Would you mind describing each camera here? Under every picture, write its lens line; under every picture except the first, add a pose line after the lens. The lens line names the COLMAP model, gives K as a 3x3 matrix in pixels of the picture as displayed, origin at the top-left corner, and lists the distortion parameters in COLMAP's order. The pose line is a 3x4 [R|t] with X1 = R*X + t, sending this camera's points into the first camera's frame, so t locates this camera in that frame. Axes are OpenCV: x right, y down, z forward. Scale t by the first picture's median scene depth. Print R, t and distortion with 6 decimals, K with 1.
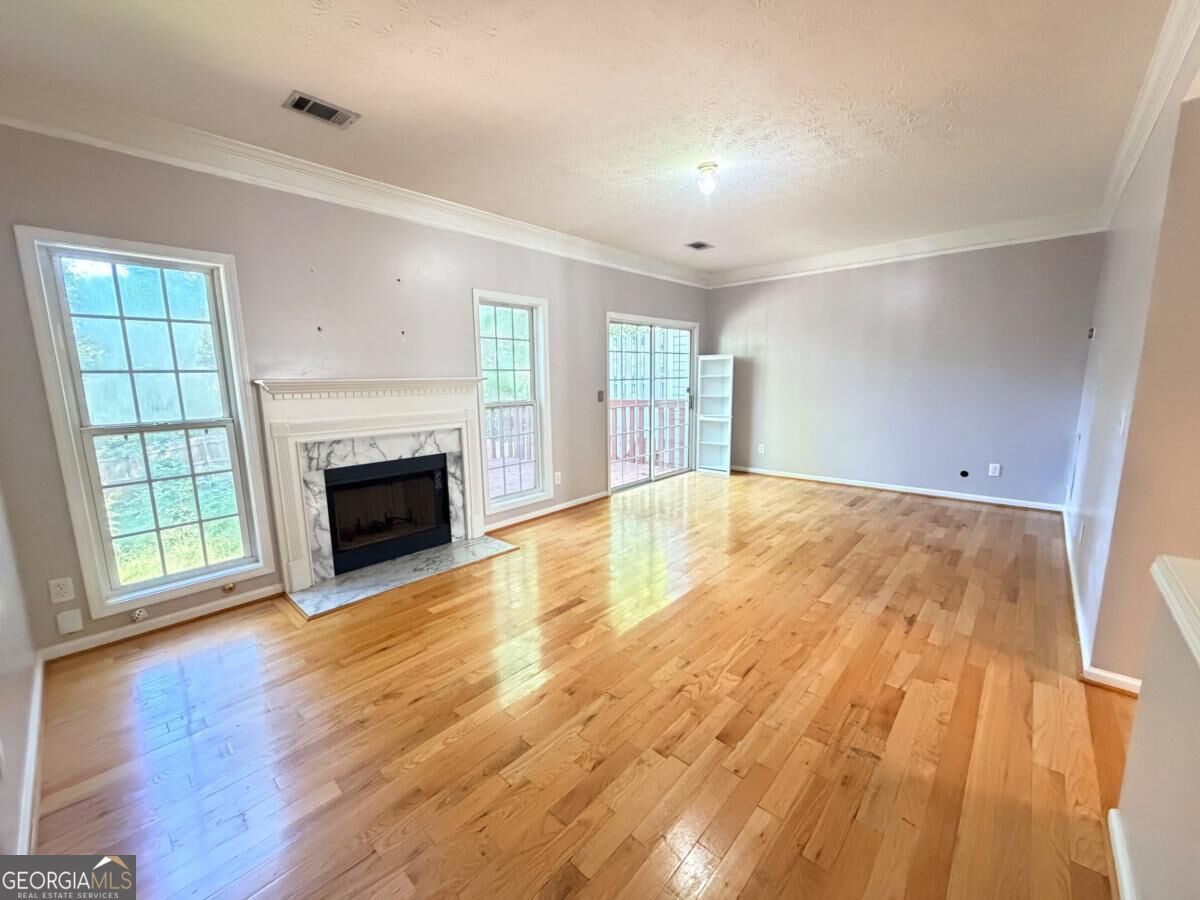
lens RADIAL K [[479.4, 0, 600.0], [0, 479.4, 450.0], [0, 0, 1]] dist [0.000483, -0.000002]
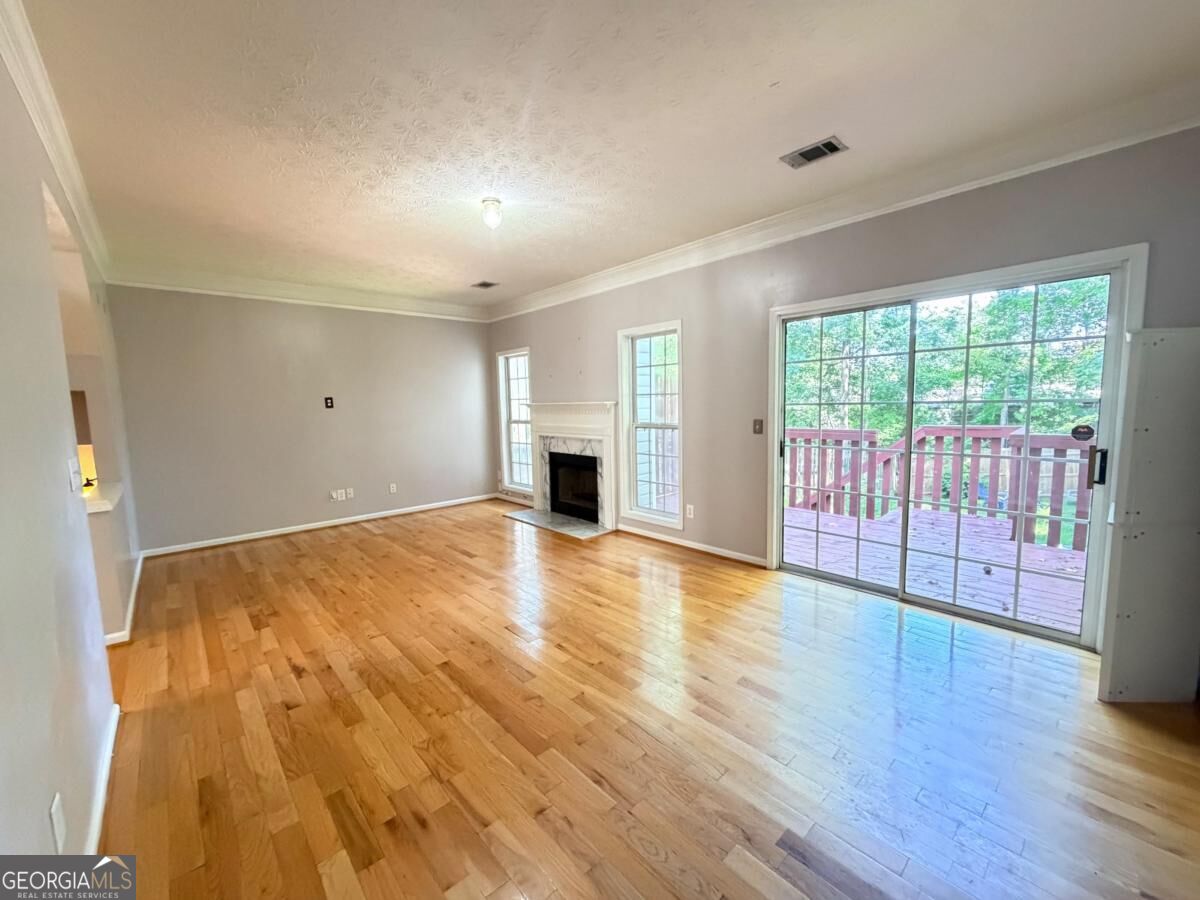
lens RADIAL K [[483.7, 0, 596.7], [0, 483.7, 452.9], [0, 0, 1]] dist [0.000115, 0.000037]
pose [[-0.107609, 0.120564, -0.986856, 1.221184], [-0.130045, 0.982385, 0.134198, -0.224156], [0.985651, 0.142776, -0.090034, 1.330515]]
